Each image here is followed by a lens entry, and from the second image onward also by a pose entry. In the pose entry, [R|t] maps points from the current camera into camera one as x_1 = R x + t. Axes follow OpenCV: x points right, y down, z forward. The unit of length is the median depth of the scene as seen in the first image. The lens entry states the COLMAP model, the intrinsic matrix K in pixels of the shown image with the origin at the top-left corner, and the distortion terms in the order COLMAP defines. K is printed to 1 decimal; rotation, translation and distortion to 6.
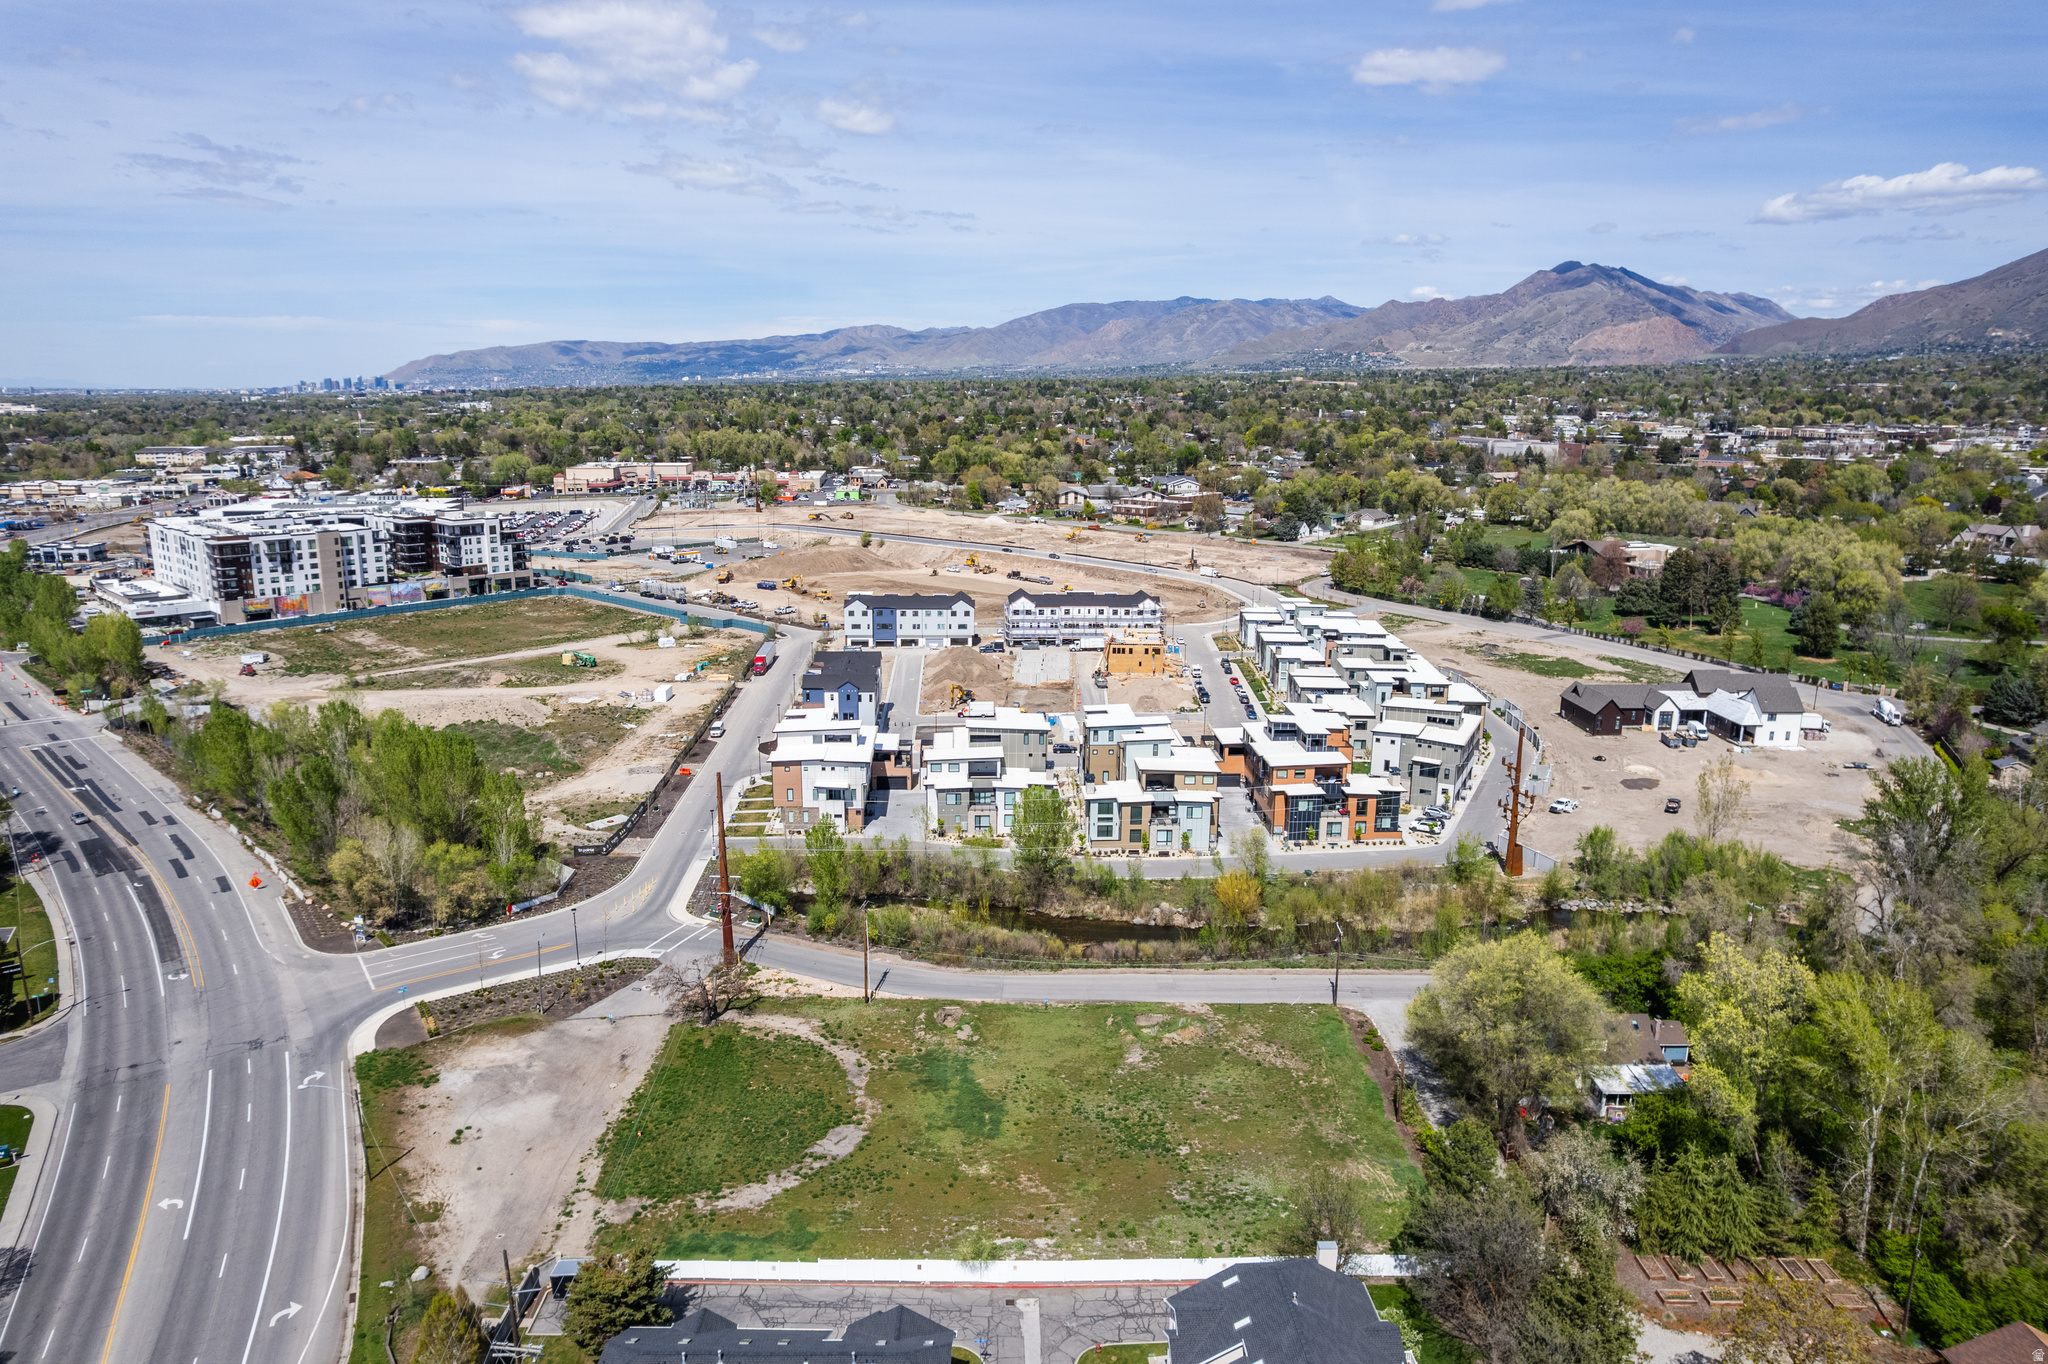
lens RADIAL K [[1317.8, 0, 1021.1], [0, 1317.8, 681.0], [0, 0, 1]] dist [-0.079002, 0.068032]
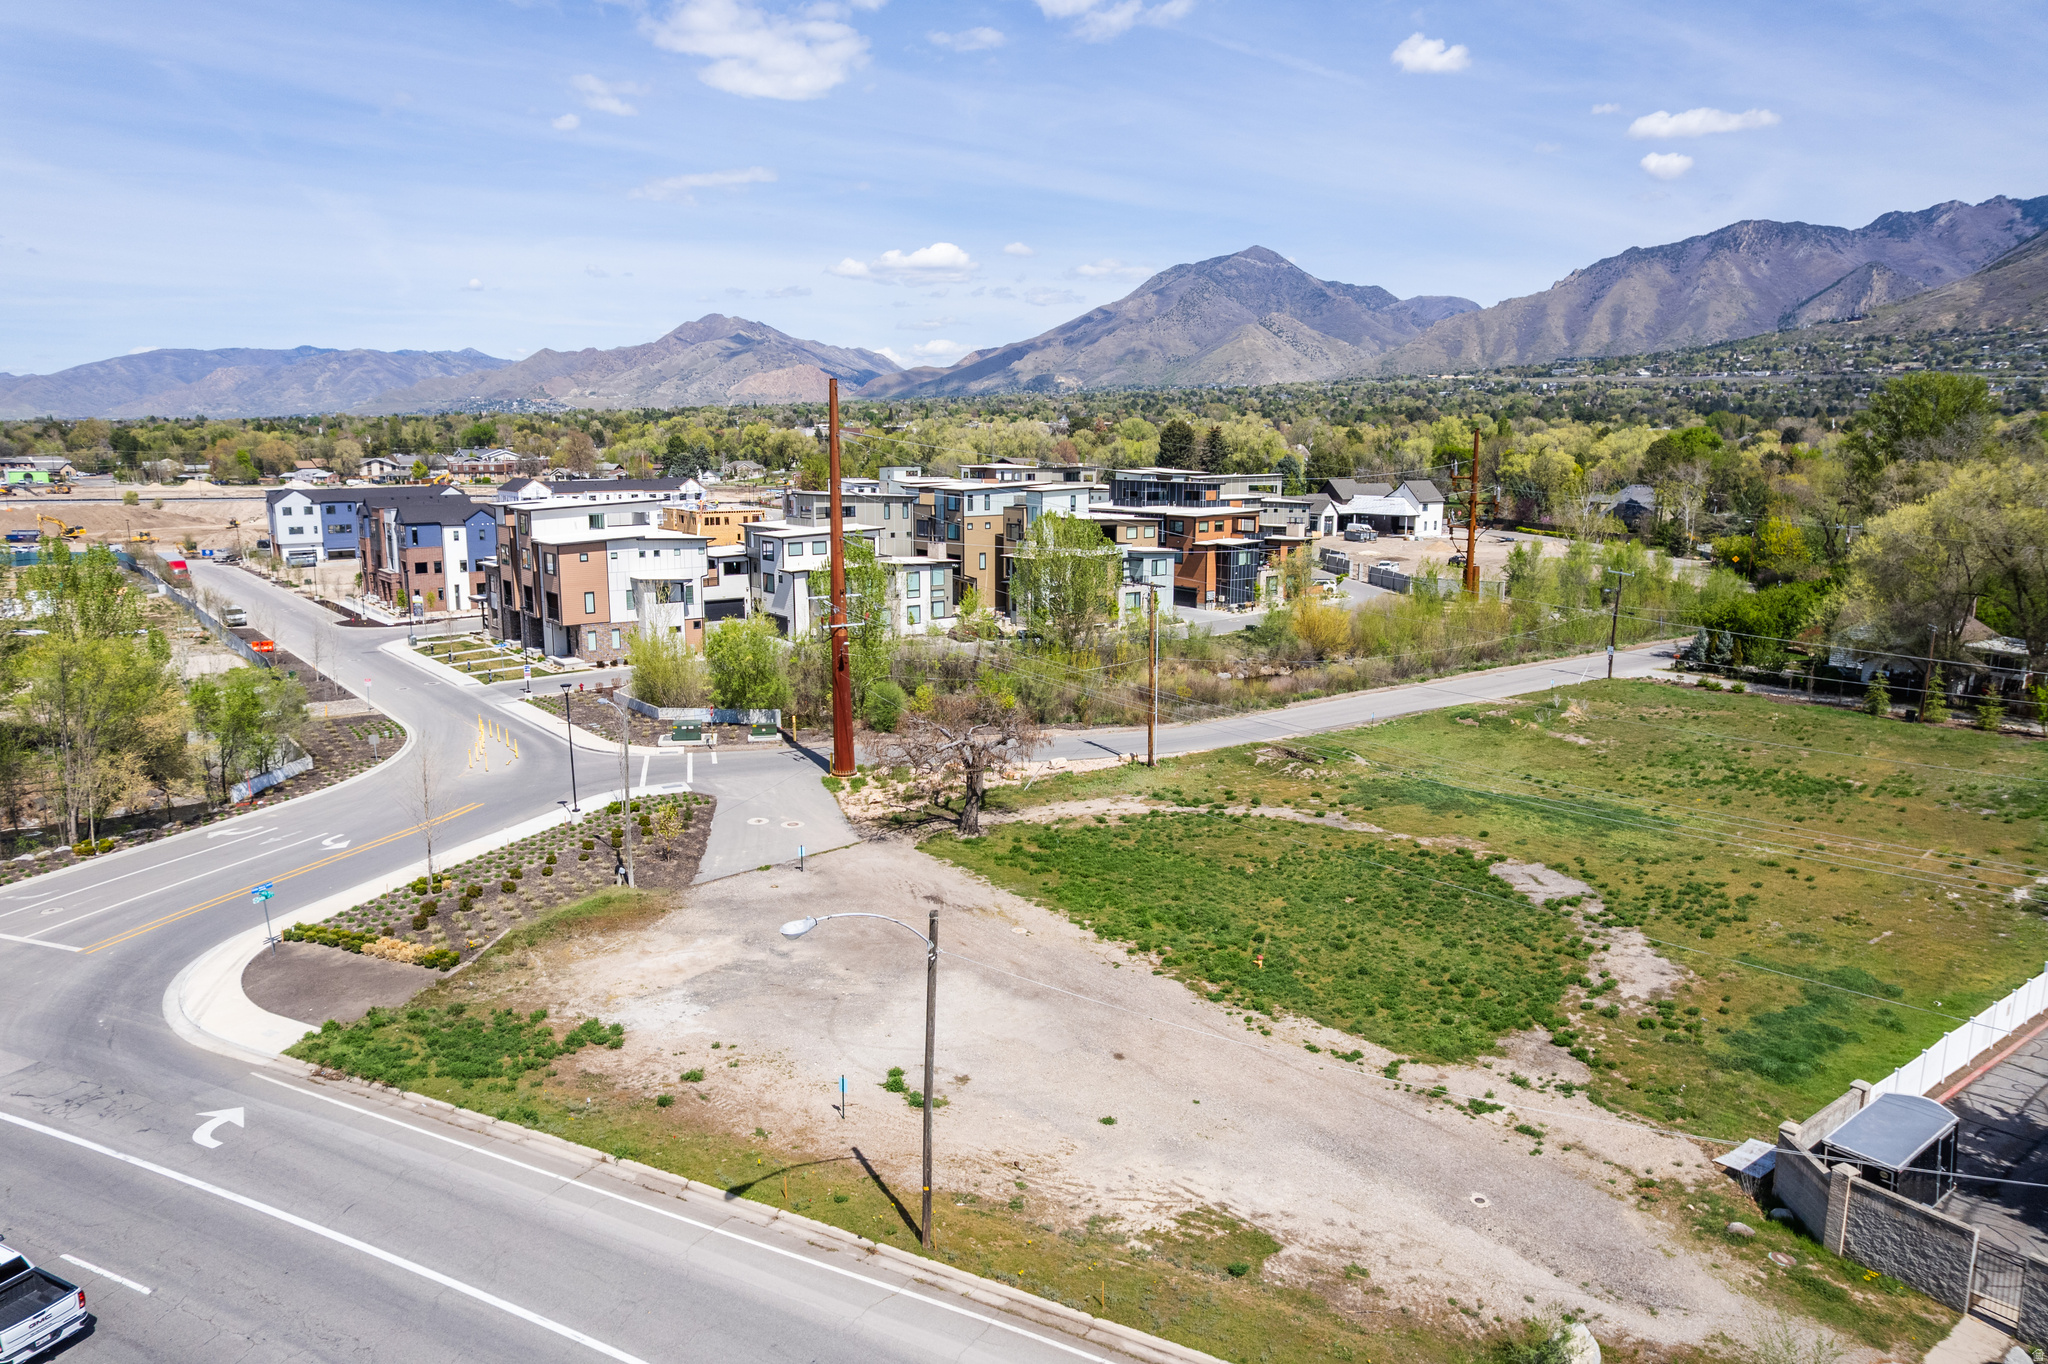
lens RADIAL K [[1317.0, 0, 1022.0], [0, 1317.0, 680.7], [0, 0, 1]] dist [-0.082499, 0.073286]
pose [[0.815428, -0.111898, 0.567940, -0.356891], [0.134717, 0.990882, 0.001805, 0.147317], [-0.562964, 0.075039, 0.823068, 0.410729]]
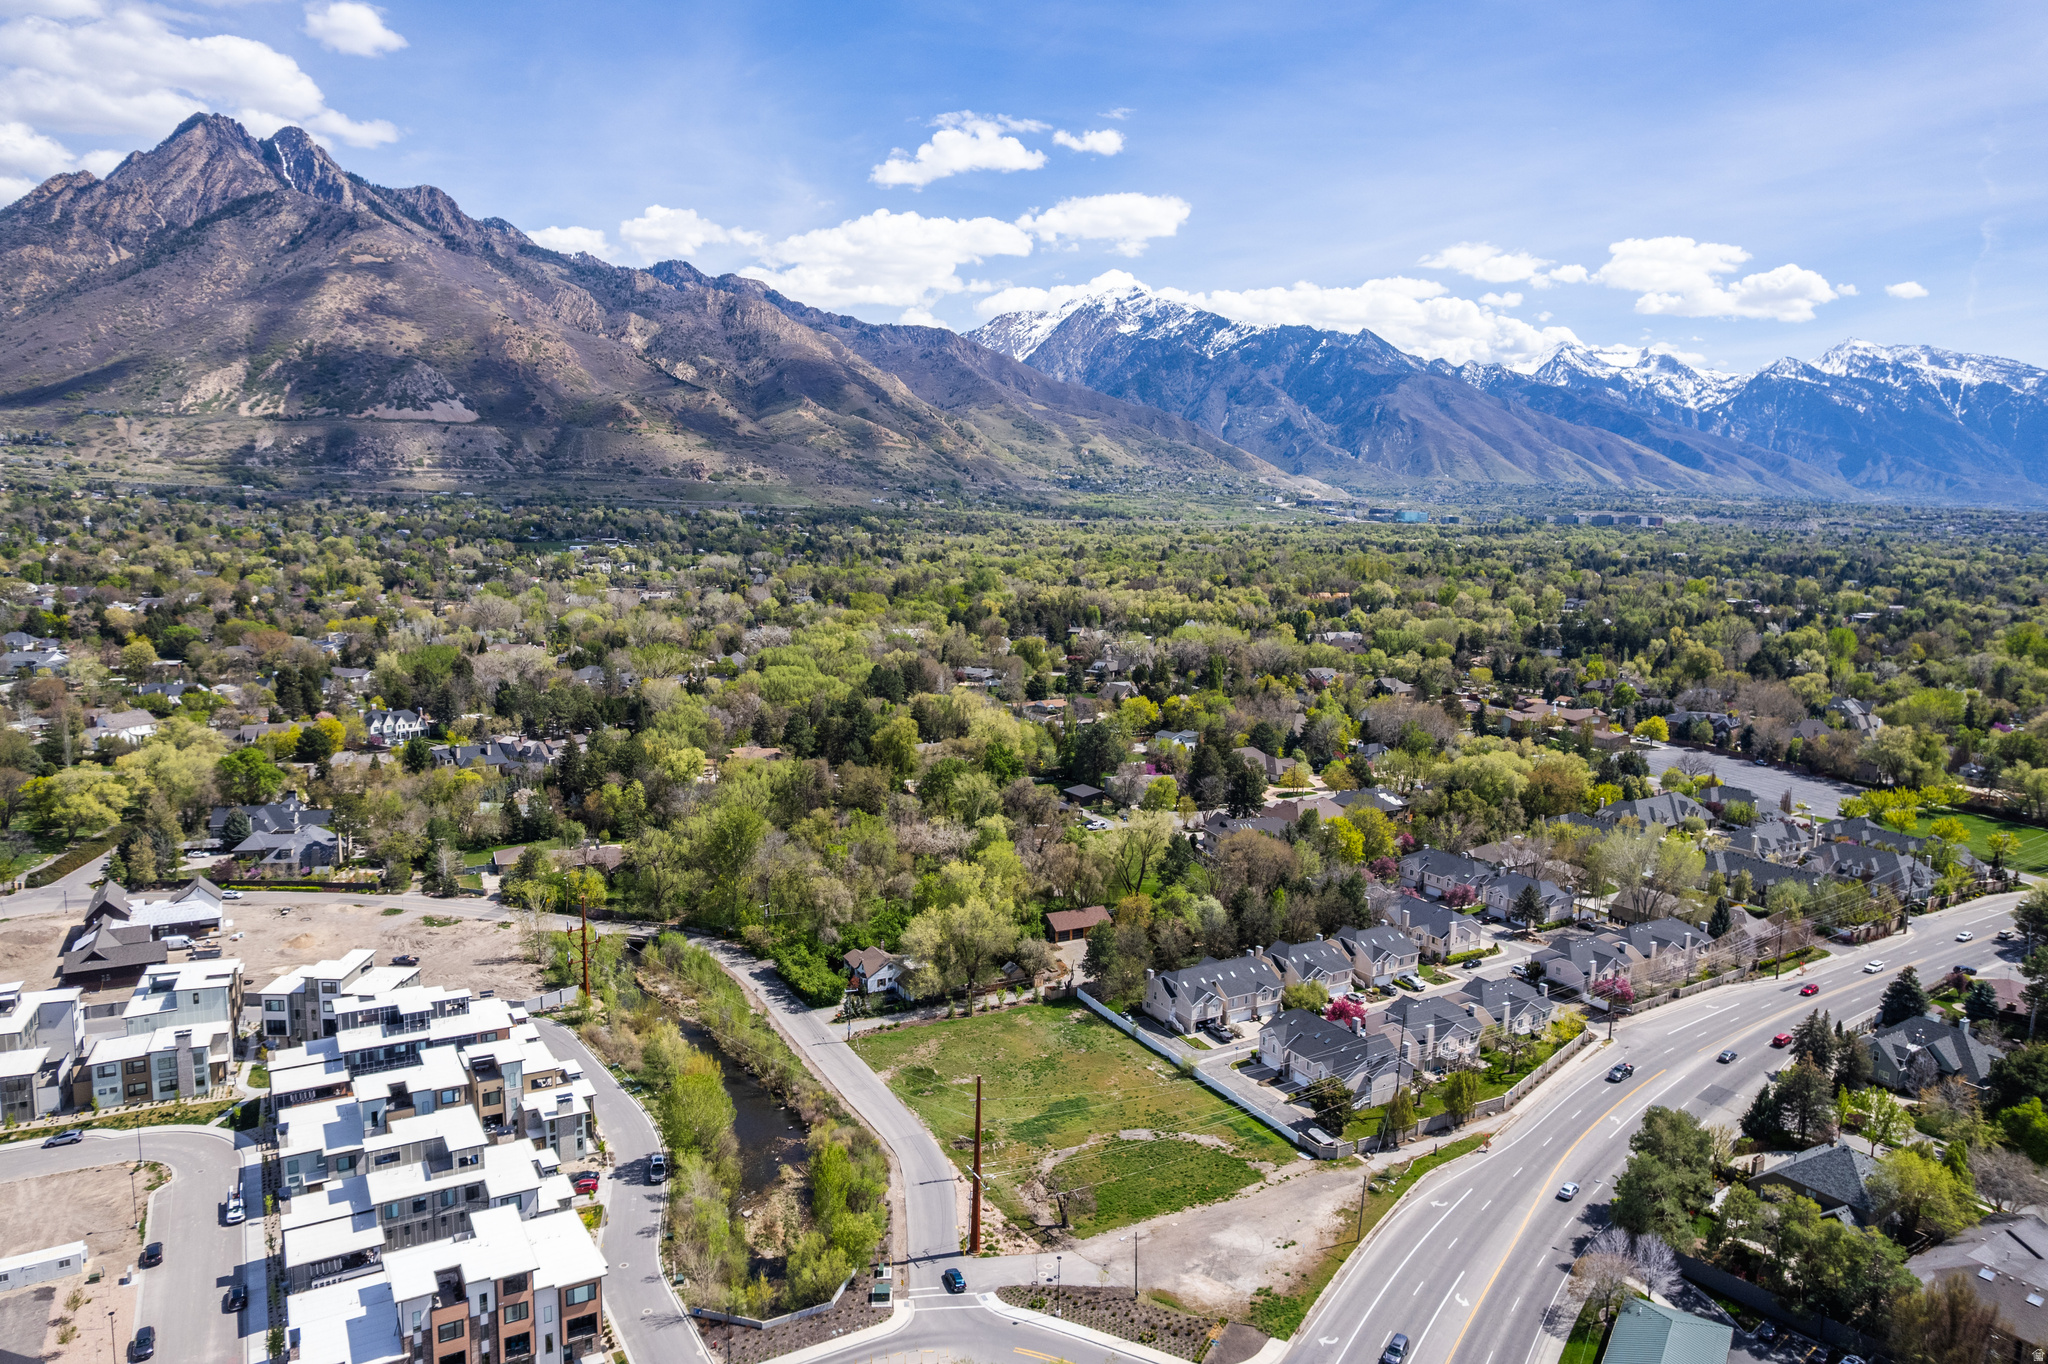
lens RADIAL K [[1317.0, 0, 1022.0], [0, 1317.0, 680.7], [0, 0, 1]] dist [-0.082499, 0.073286]
pose [[-0.474092, -0.133471, 0.870300, -0.868906], [0.172163, 0.955311, 0.240293, -0.377906], [-0.863480, 0.263754, -0.429927, 1.017325]]
